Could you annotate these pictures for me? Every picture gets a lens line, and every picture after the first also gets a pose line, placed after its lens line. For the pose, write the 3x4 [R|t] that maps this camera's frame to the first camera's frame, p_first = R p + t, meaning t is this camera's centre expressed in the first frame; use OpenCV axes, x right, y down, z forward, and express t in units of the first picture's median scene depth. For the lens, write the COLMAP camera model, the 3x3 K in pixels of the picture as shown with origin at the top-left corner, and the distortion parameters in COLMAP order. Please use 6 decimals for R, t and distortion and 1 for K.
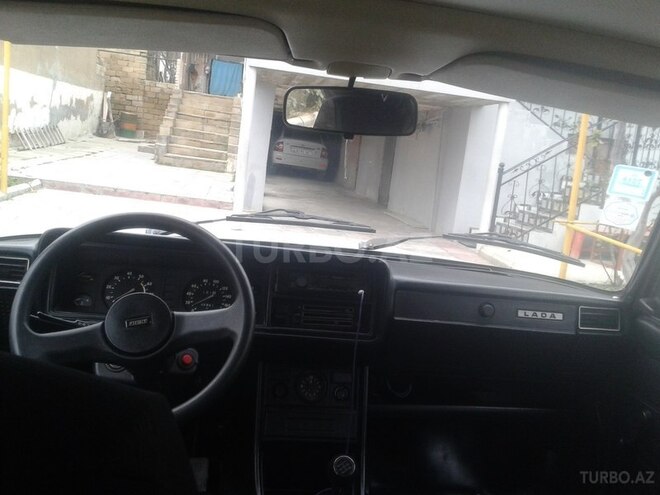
lens RADIAL K [[651.3, 0, 330.0], [0, 651.3, 247.5], [0, 0, 1]] dist [0.213982, -0.566366]
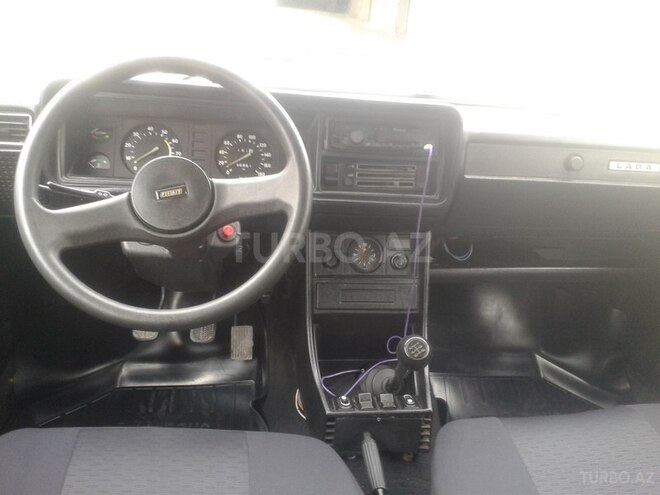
lens RADIAL K [[651.3, 0, 330.0], [0, 651.3, 247.5], [0, 0, 1]] dist [0.213982, -0.566366]
pose [[0.999598, -0.019094, -0.020937, -0.062583], [0.023510, 0.971315, 0.236632, -0.008388], [0.015818, -0.237029, 0.971374, 0.155562]]
